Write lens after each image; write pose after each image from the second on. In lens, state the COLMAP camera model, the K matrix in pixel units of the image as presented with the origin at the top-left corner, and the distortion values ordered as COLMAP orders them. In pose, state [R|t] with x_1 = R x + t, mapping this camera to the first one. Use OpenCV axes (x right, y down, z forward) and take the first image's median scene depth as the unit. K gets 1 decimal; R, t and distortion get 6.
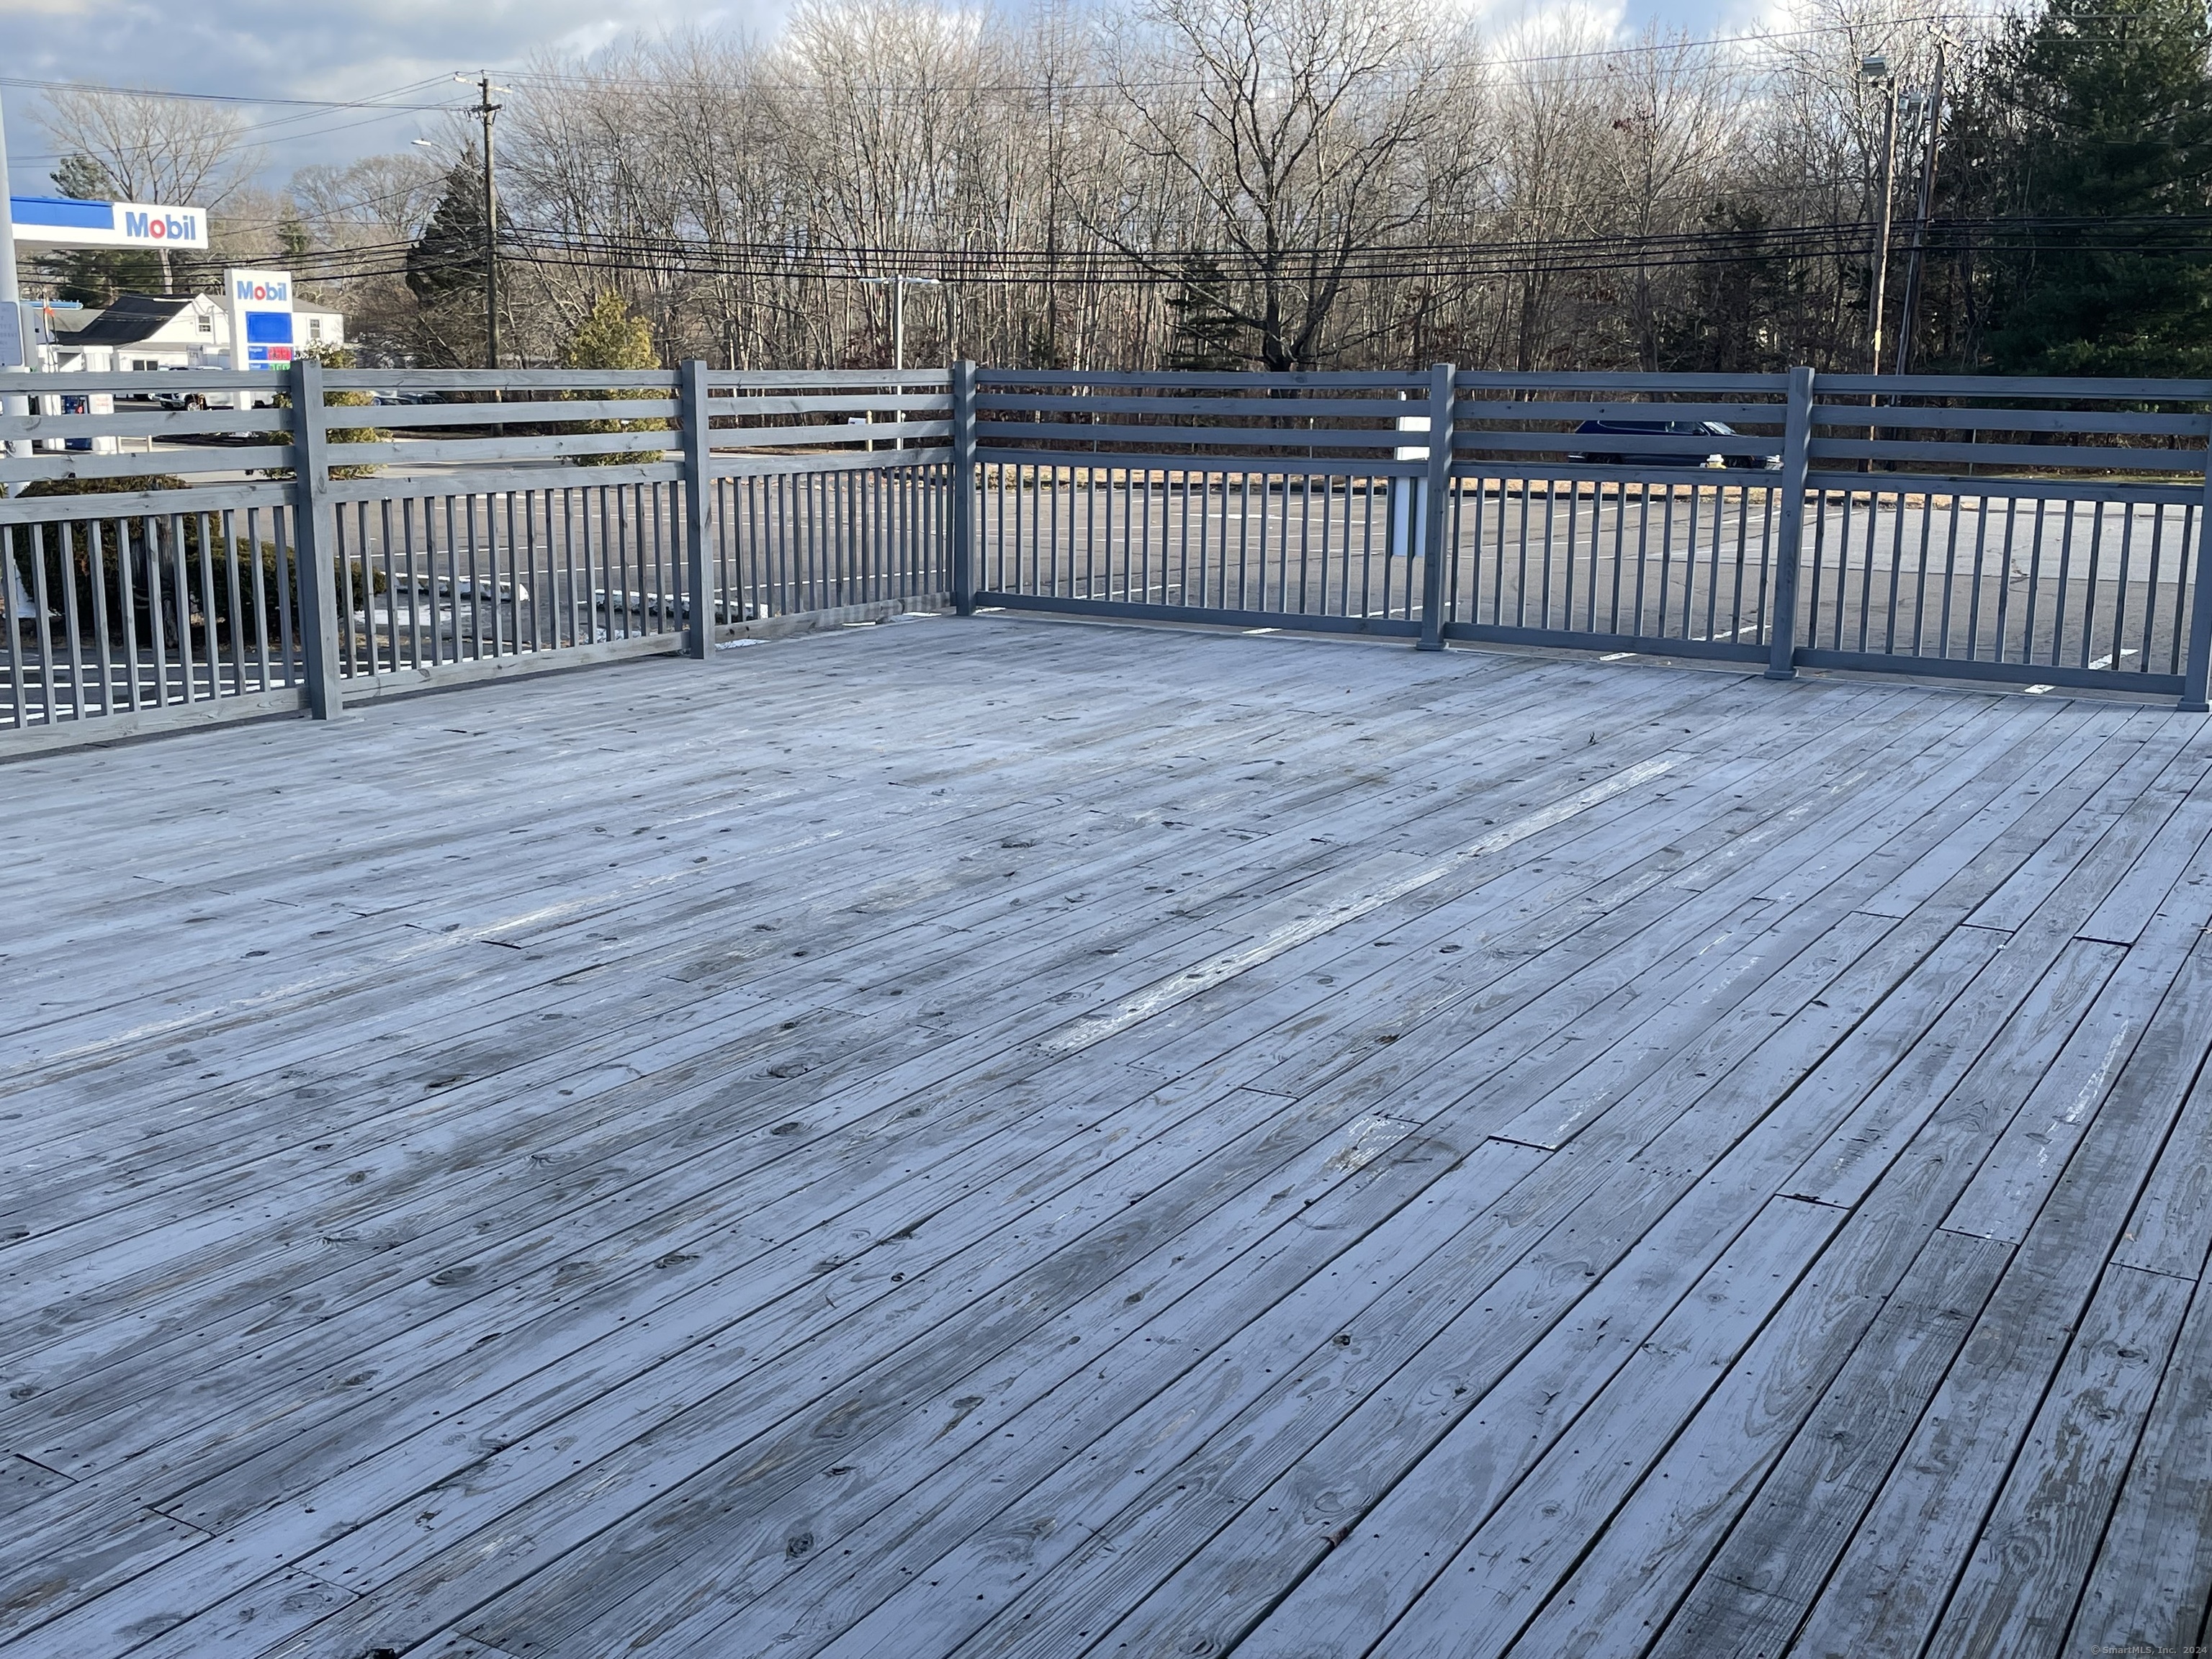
lens RADIAL K [[2330.6, 0, 1112.0], [0, 2330.6, 824.4], [0, 0, 1]] dist [0.036102, 0.000000]
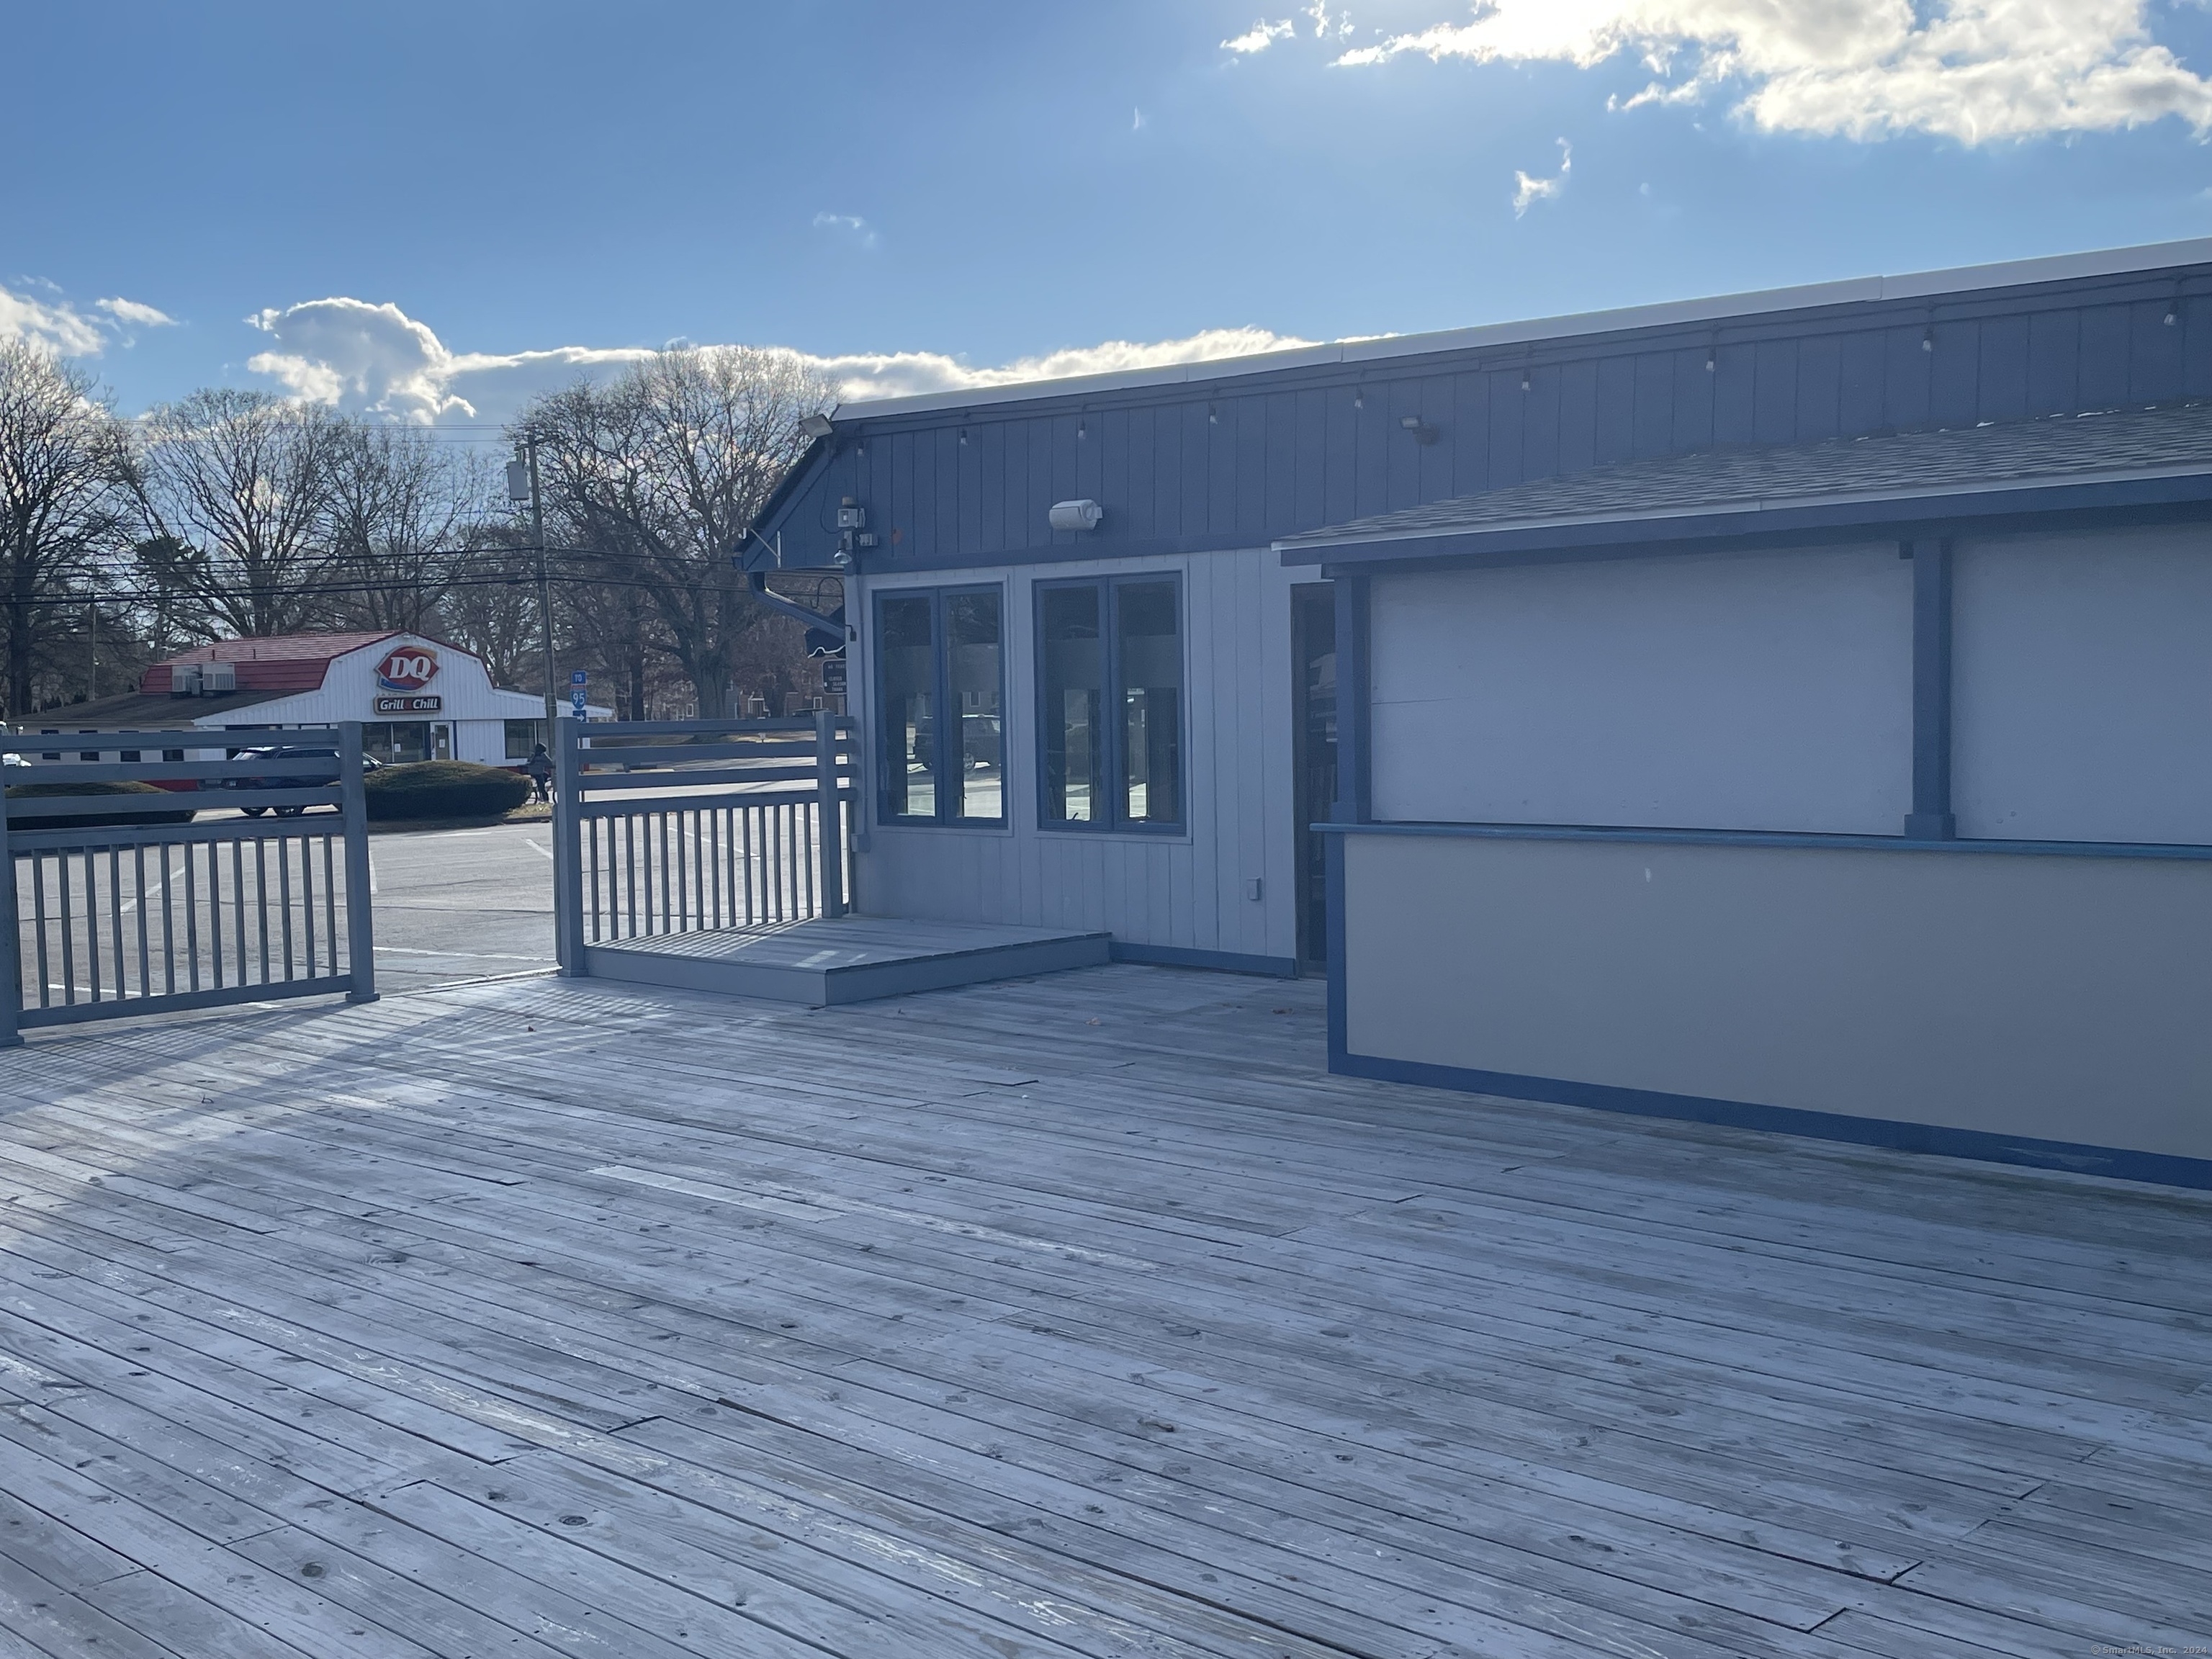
lens RADIAL K [[2330.6, 0, 1113.1], [0, 2330.6, 831.1], [0, 0, 1]] dist [0.036102, 0.000000]
pose [[0.215215, -0.076058, 0.973600, -1.367158], [0.216692, 0.975829, 0.028332, -0.188018], [-0.952222, 0.204874, 0.226494, 0.816909]]
